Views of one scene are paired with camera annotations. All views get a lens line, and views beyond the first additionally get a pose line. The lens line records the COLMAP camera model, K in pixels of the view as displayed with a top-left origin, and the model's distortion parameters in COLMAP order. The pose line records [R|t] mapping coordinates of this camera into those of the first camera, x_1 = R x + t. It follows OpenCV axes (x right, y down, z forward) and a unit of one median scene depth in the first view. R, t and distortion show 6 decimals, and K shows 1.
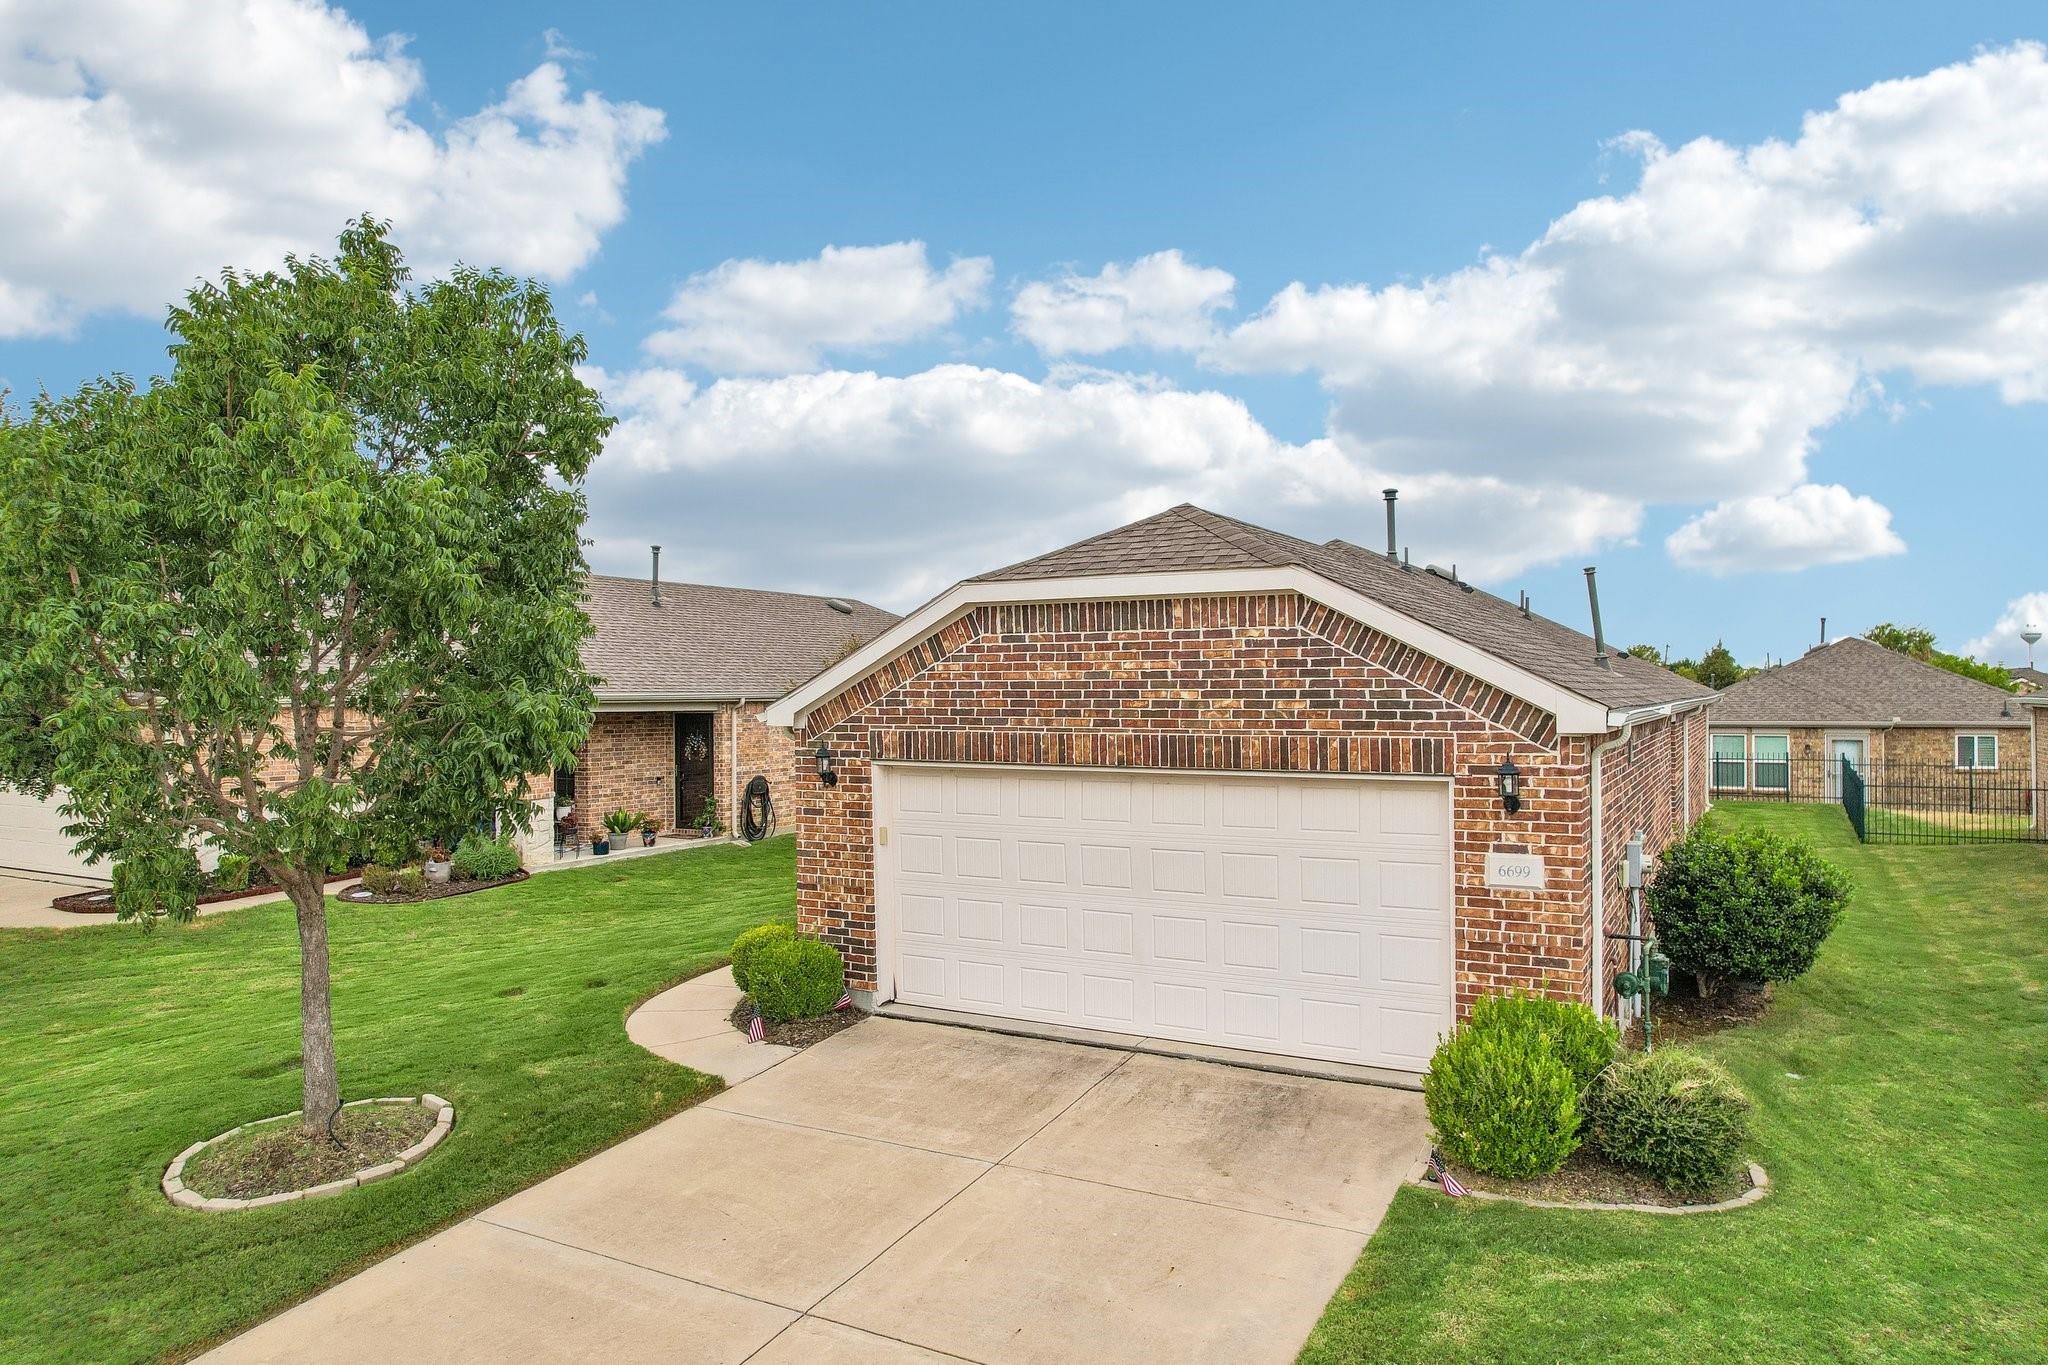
lens RADIAL K [[1331.1, 0, 1024.0], [0, 1331.1, 682.5], [0, 0, 1]] dist [-0.036190, 0.002134]
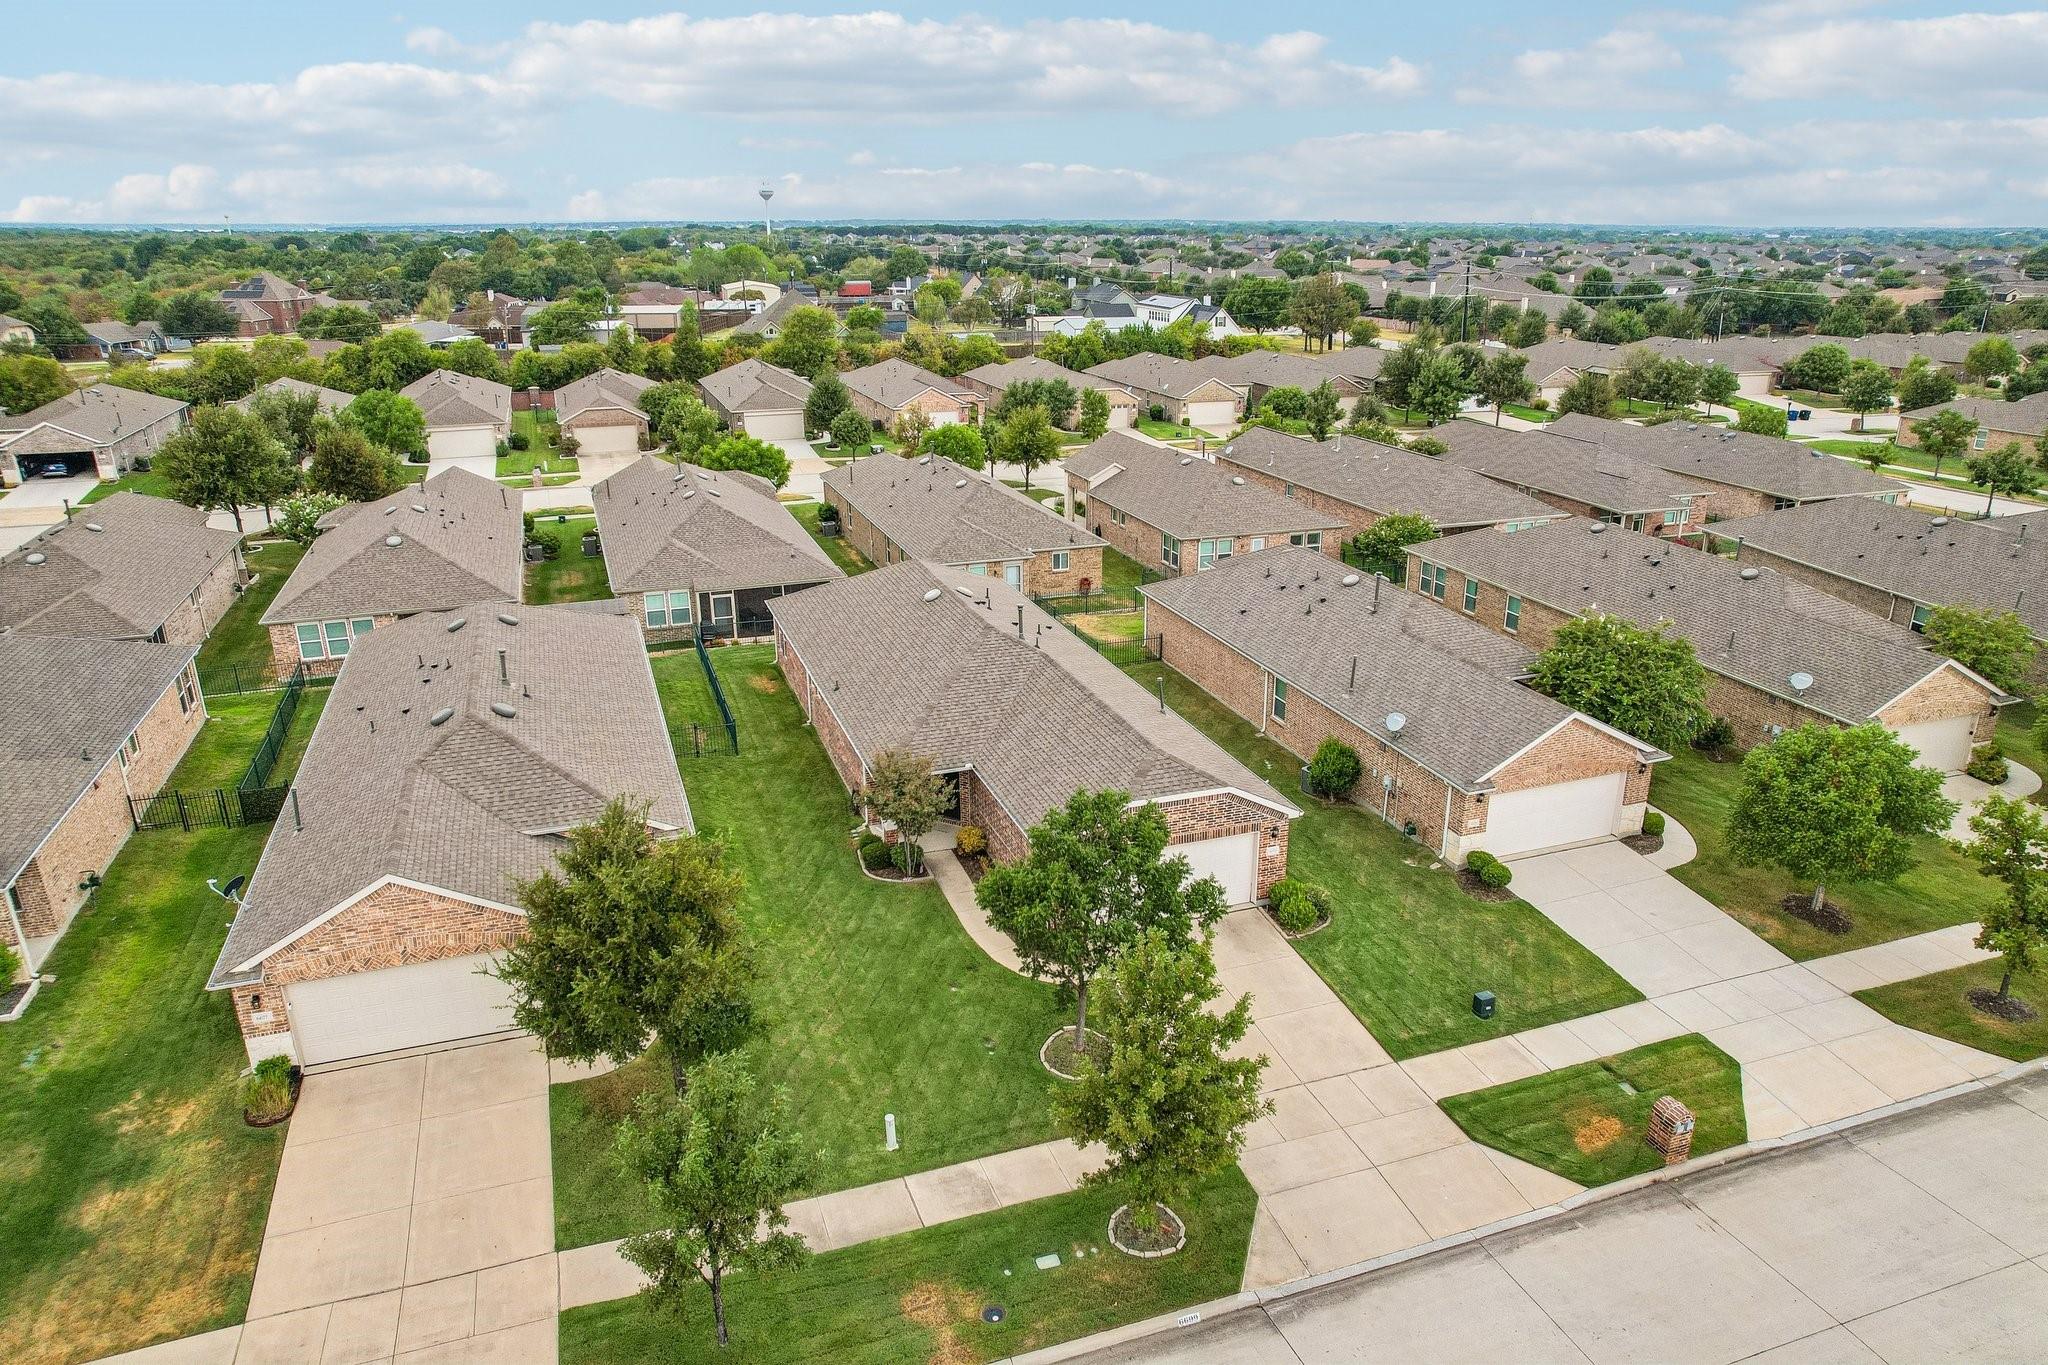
lens RADIAL K [[1331.1, 0, 1024.0], [0, 1331.1, 682.5], [0, 0, 1]] dist [-0.036190, 0.002134]
pose [[0.662985, -0.242583, 0.708241, -2.443897], [-0.004014, 0.944880, 0.327393, -1.417838], [-0.748622, -0.219899, 0.625467, -0.685610]]
